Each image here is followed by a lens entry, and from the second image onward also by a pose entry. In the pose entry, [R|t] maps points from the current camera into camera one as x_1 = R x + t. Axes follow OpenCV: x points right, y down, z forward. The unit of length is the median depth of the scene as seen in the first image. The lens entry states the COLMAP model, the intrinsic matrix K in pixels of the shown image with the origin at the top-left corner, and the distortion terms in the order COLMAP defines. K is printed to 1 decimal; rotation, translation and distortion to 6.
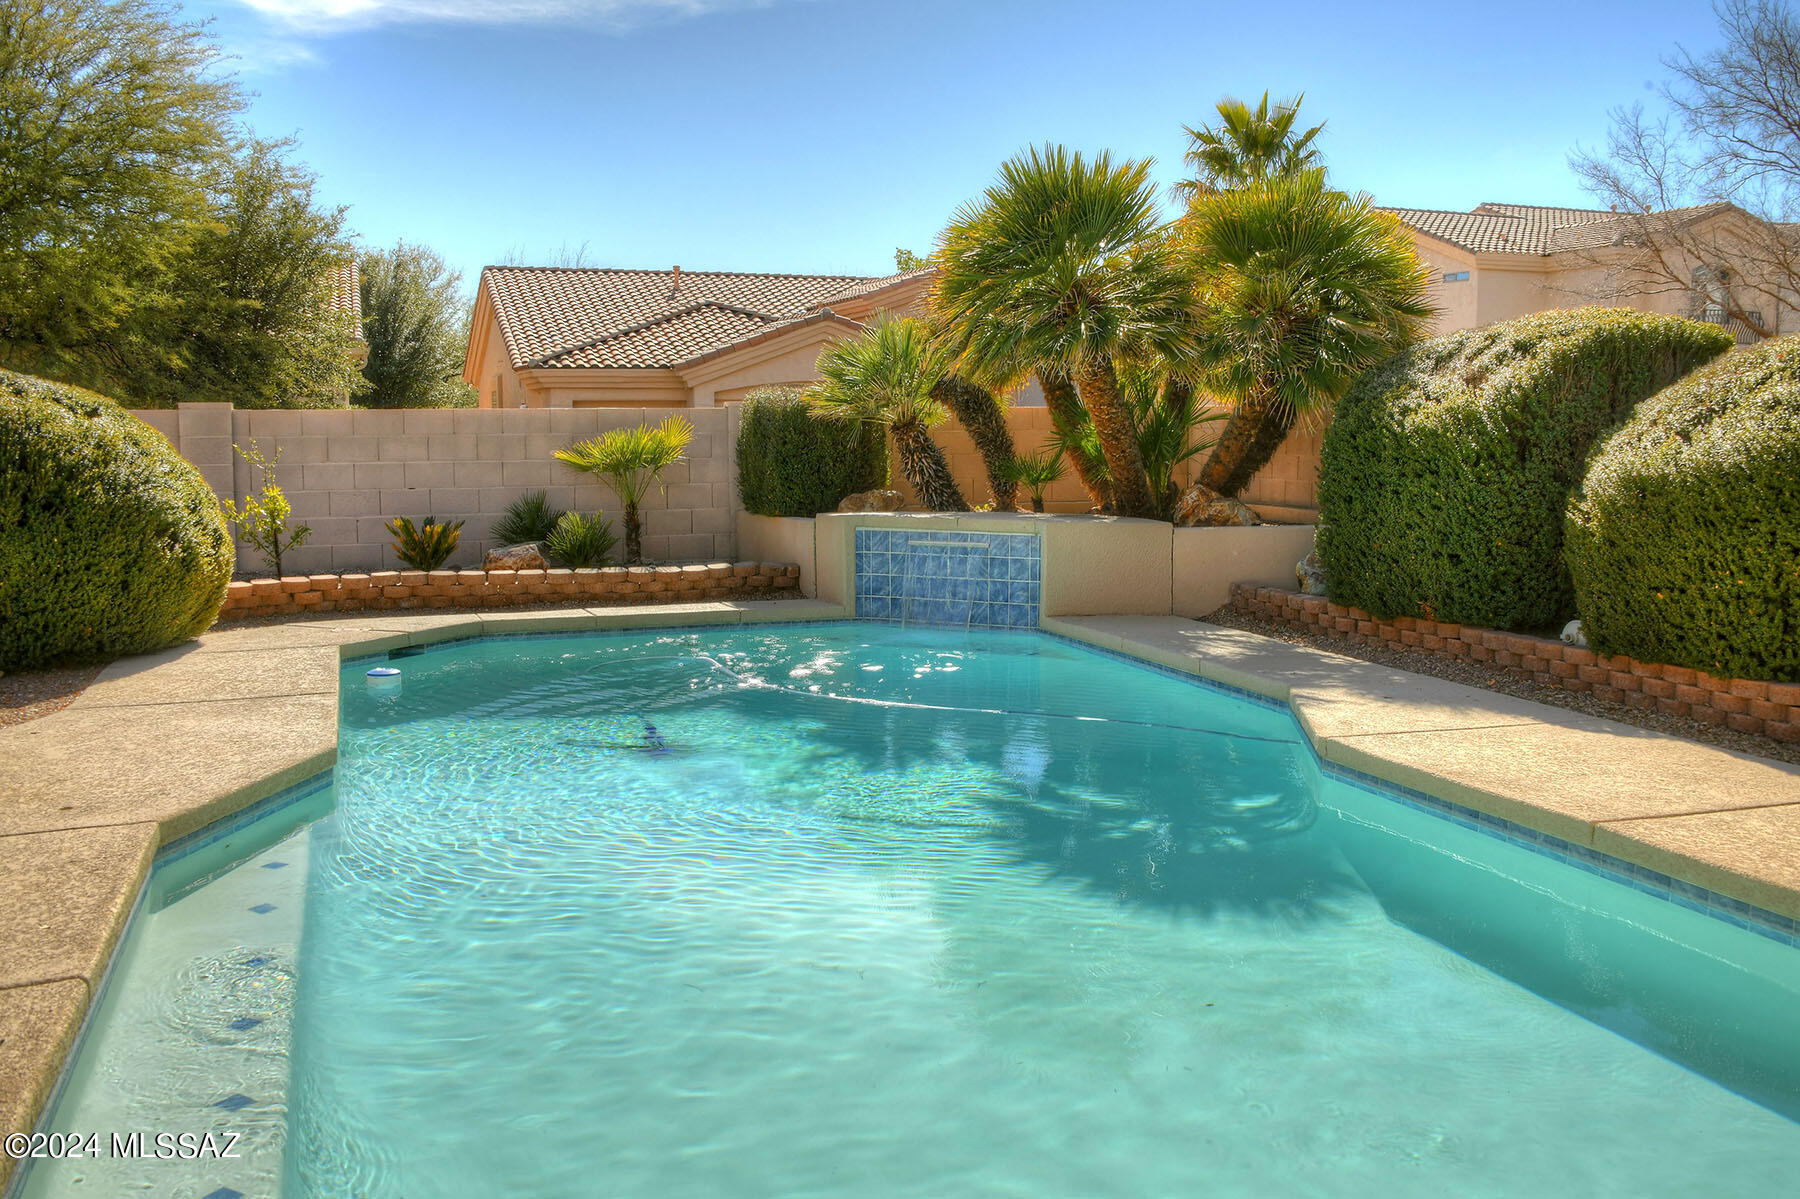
lens RADIAL K [[1678.5, 0, 899.1], [0, 1678.5, 604.0], [0, 0, 1]] dist [-0.061288, 0.000000]
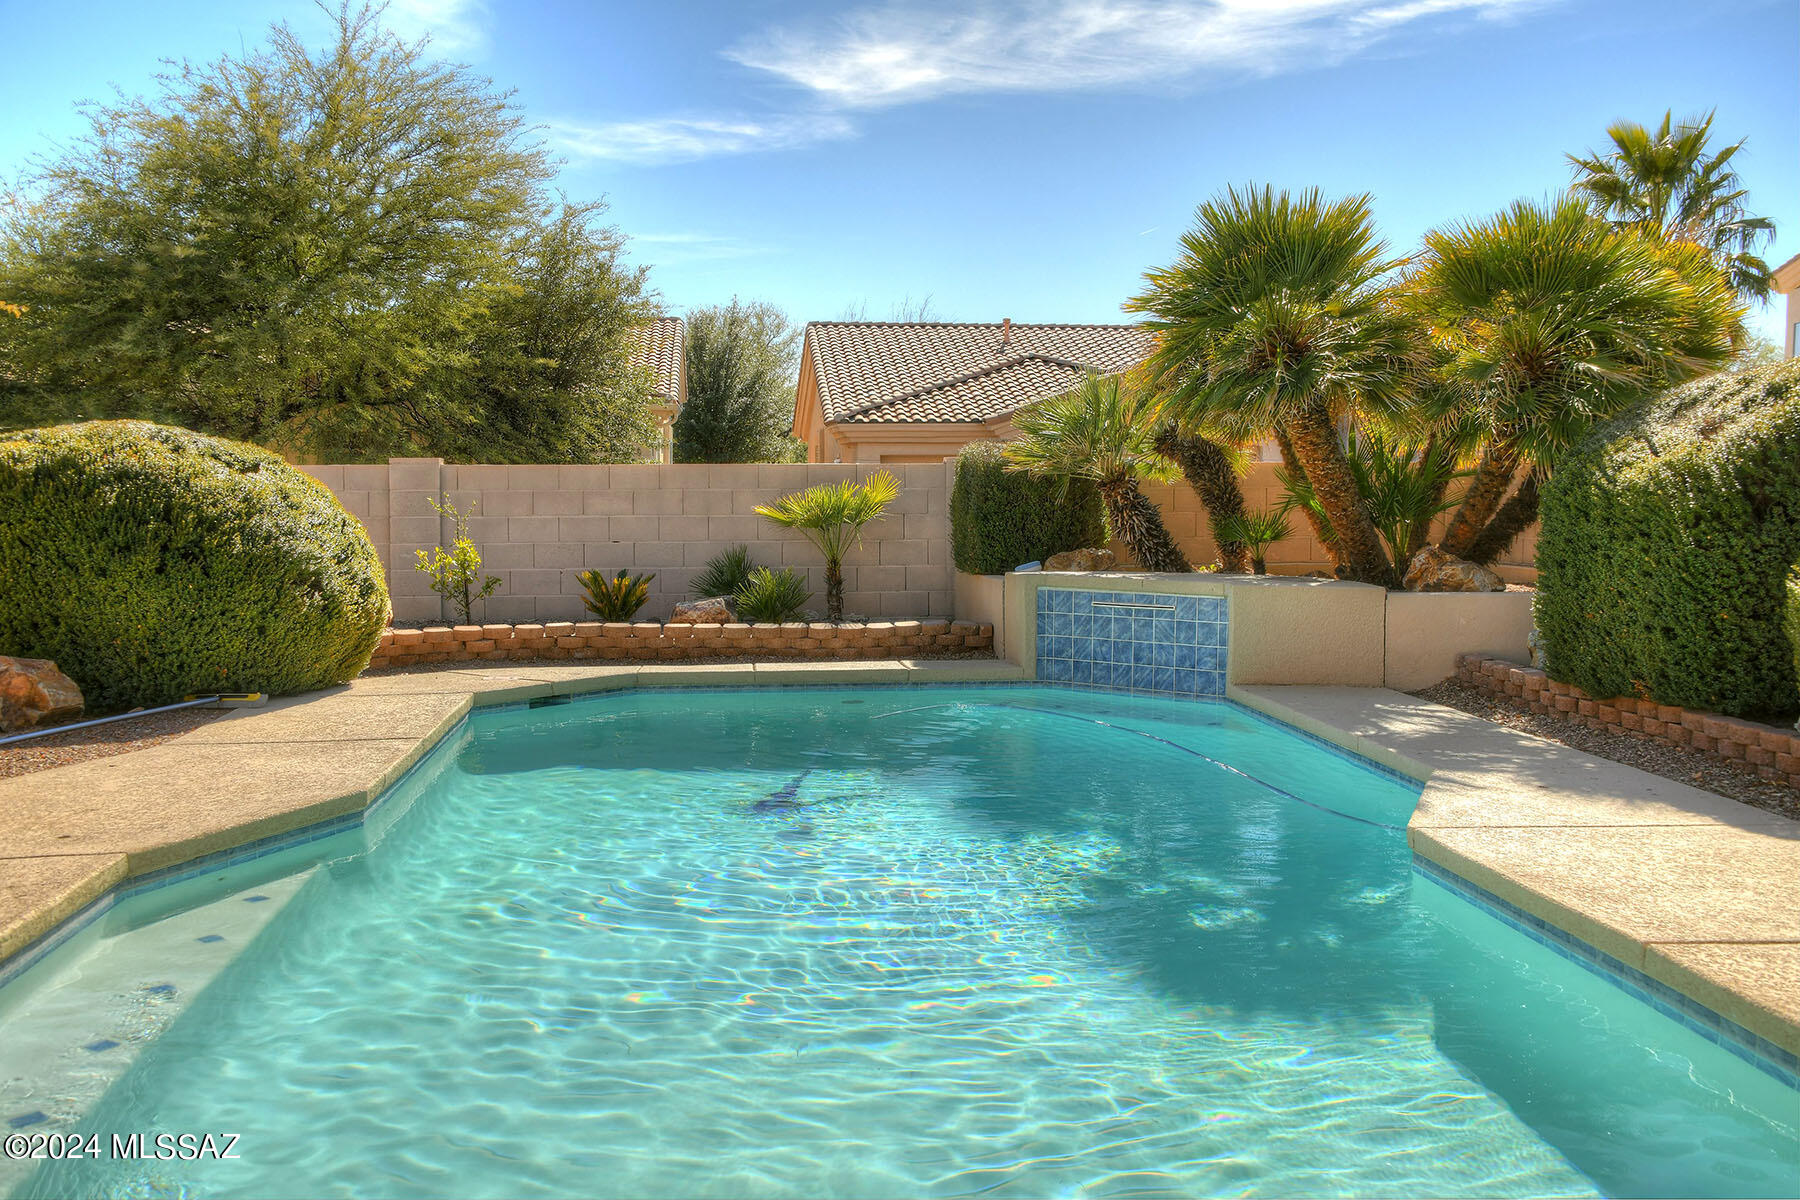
lens RADIAL K [[1717.7, 0, 901.2], [0, 1717.7, 594.4], [0, 0, 1]] dist [-0.012782, 0.000000]
pose [[0.970271, 0.016472, -0.241460, 0.137391], [-0.025893, 0.999020, -0.035898, -0.003748], [0.240632, 0.041083, 0.969747, 0.020762]]
